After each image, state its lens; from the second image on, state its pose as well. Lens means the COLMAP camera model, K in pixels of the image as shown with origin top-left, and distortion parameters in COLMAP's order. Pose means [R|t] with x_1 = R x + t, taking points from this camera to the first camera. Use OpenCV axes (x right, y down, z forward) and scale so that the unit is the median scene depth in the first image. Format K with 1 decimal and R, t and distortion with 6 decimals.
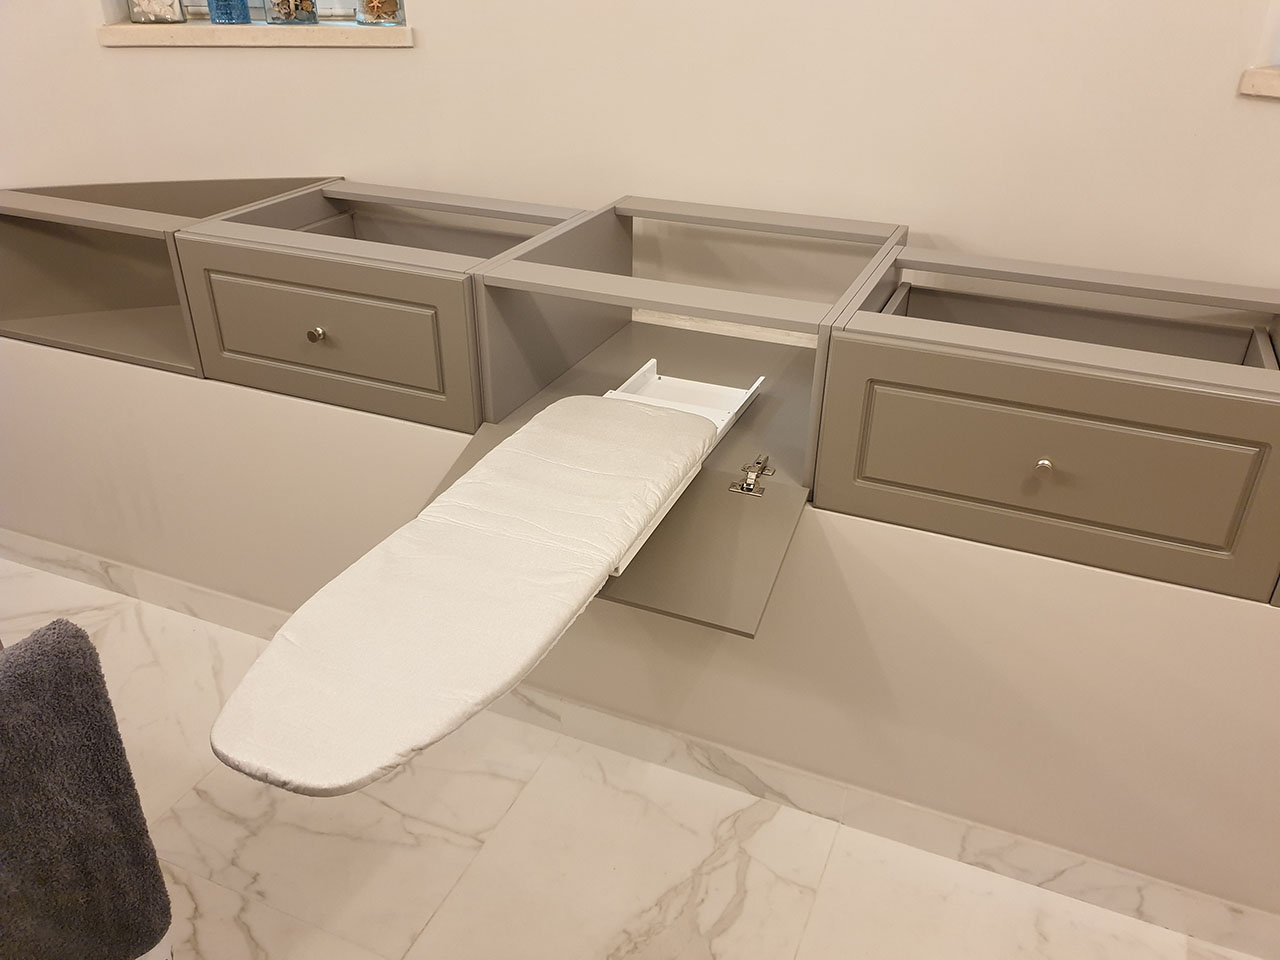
lens RADIAL K [[1004.7, 0, 645.0], [0, 1004.7, 481.4], [0, 0, 1]] dist [-0.018808, 0.052398]
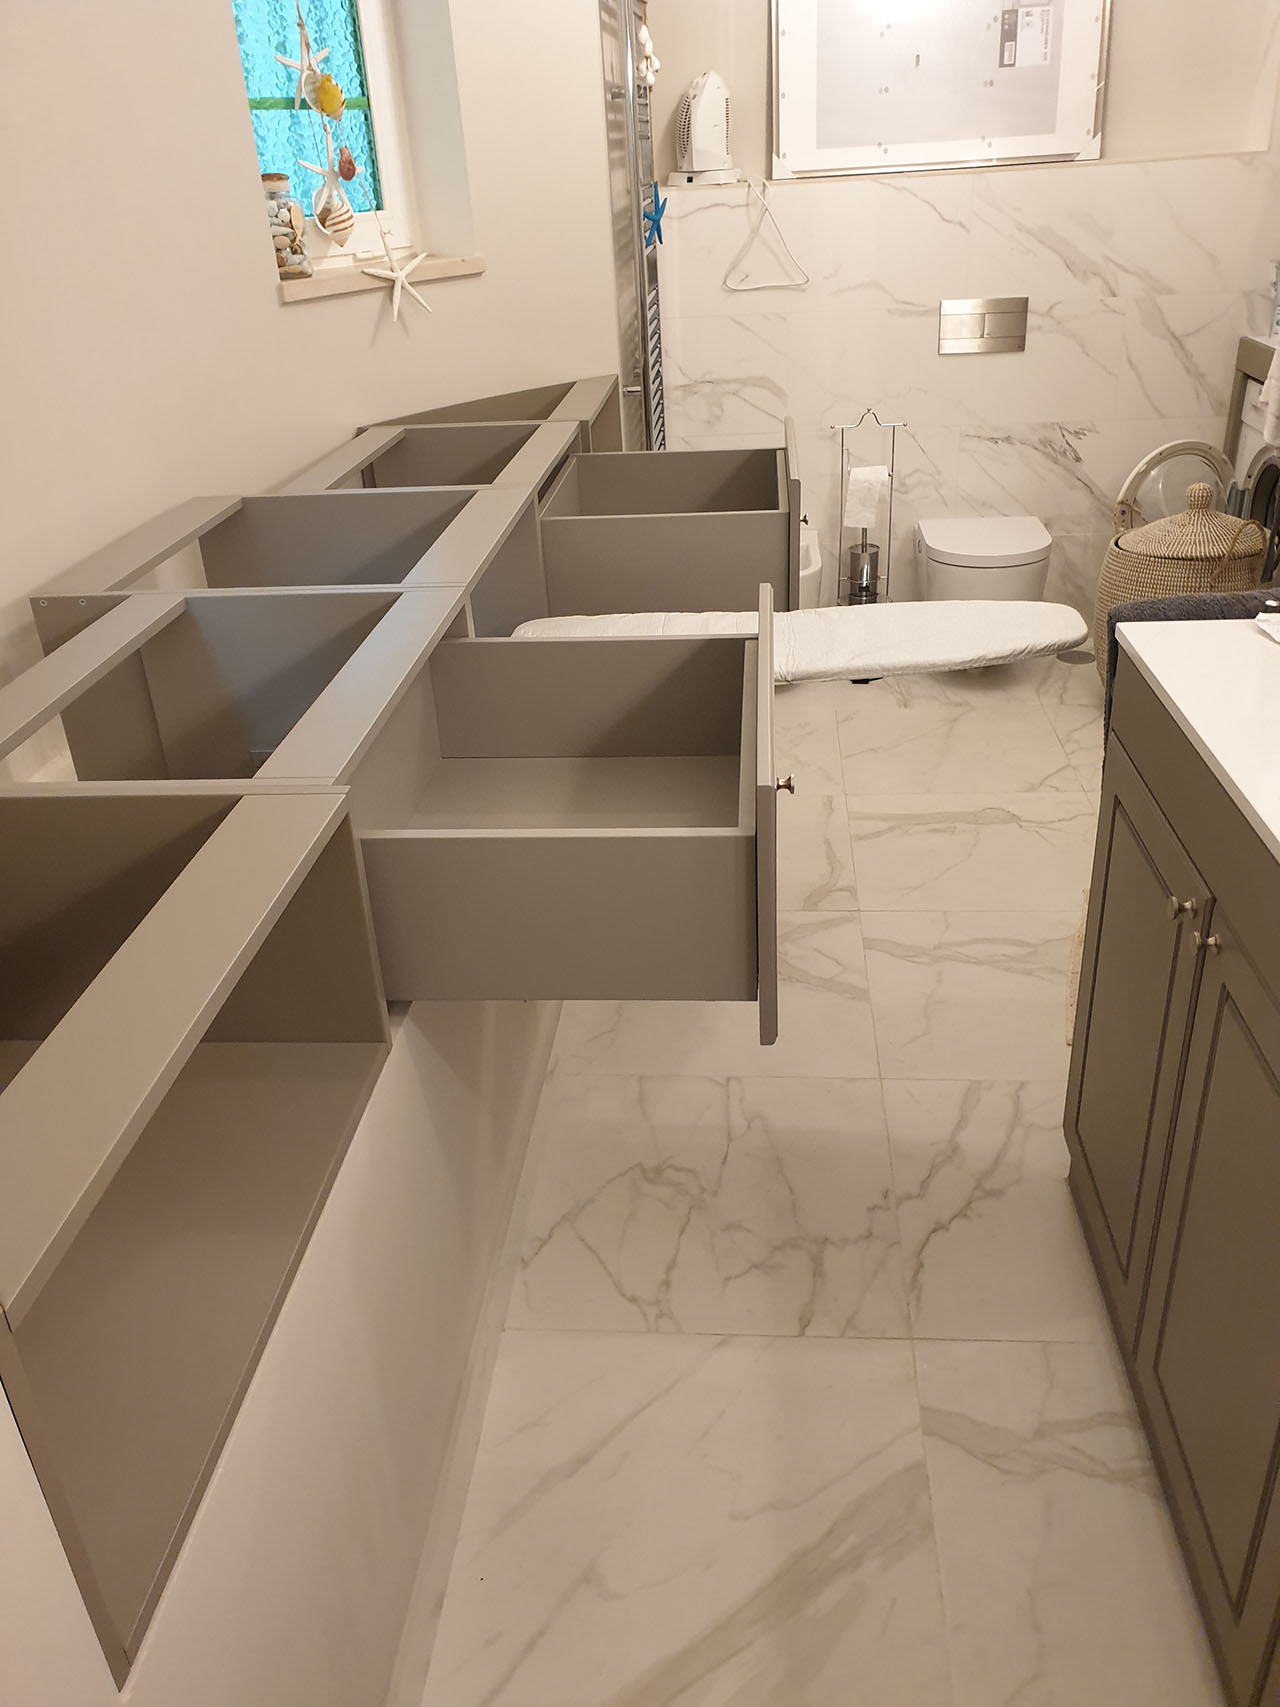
lens RADIAL K [[1339.9, 0, 640.0], [0, 1339.9, 853.5], [0, 0, 1]] dist [-0.018808, 0.052398]
pose [[-0.319384, -0.428661, 0.845129, -1.077838], [0.503596, 0.678702, 0.534561, -0.498415], [-0.802736, 0.596334, -0.000895, 0.893170]]
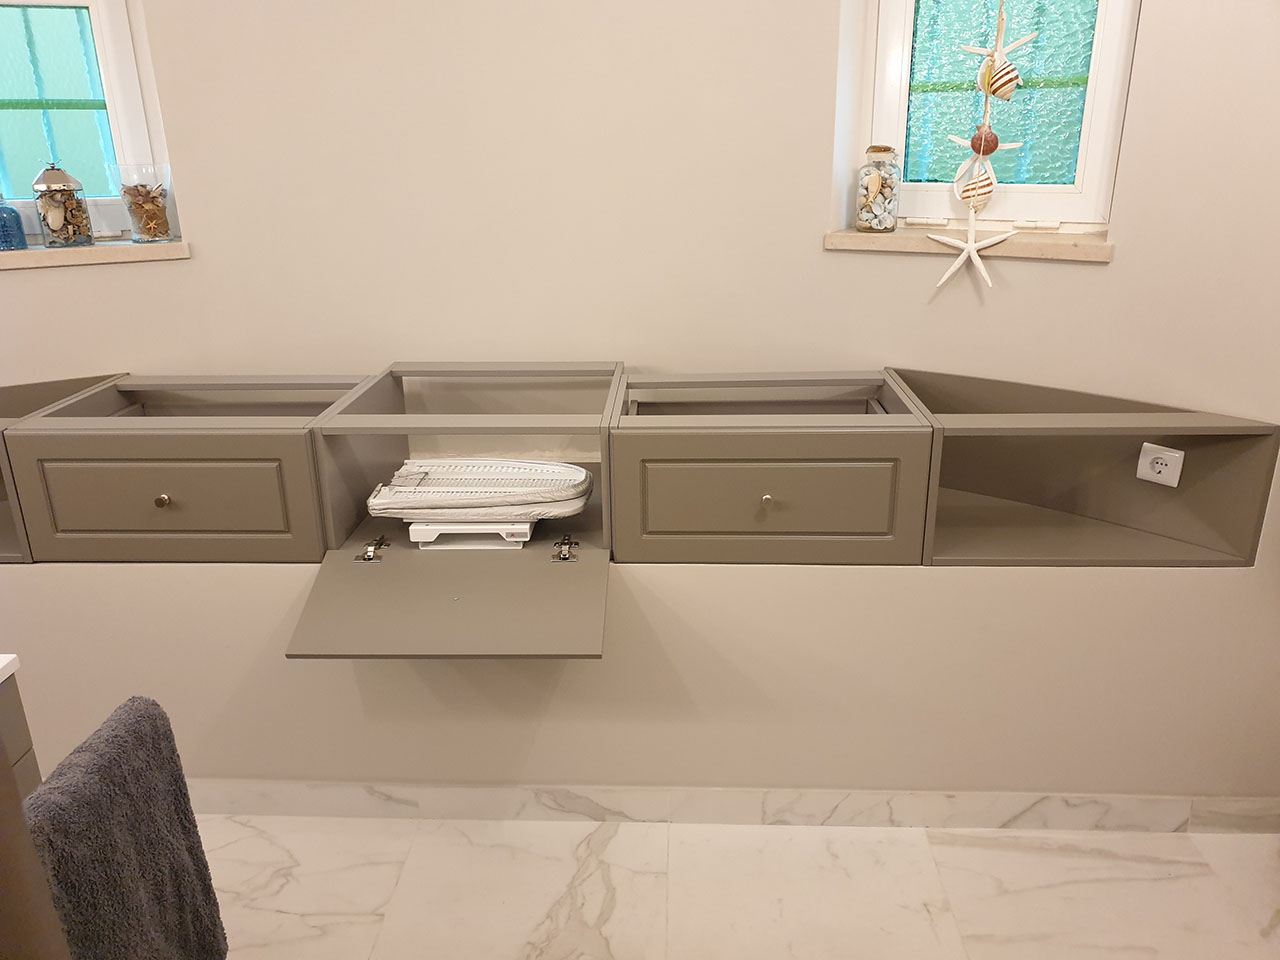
lens RADIAL K [[999.6, 0, 628.1], [0, 999.6, 481.6], [0, 0, 1]] dist [0.006126, 0.007778]
pose [[0.937353, -0.142128, 0.318072, -0.182257], [0.192251, 0.972422, -0.132041, 0.081633], [-0.290534, 0.184918, 0.938827, -0.220654]]
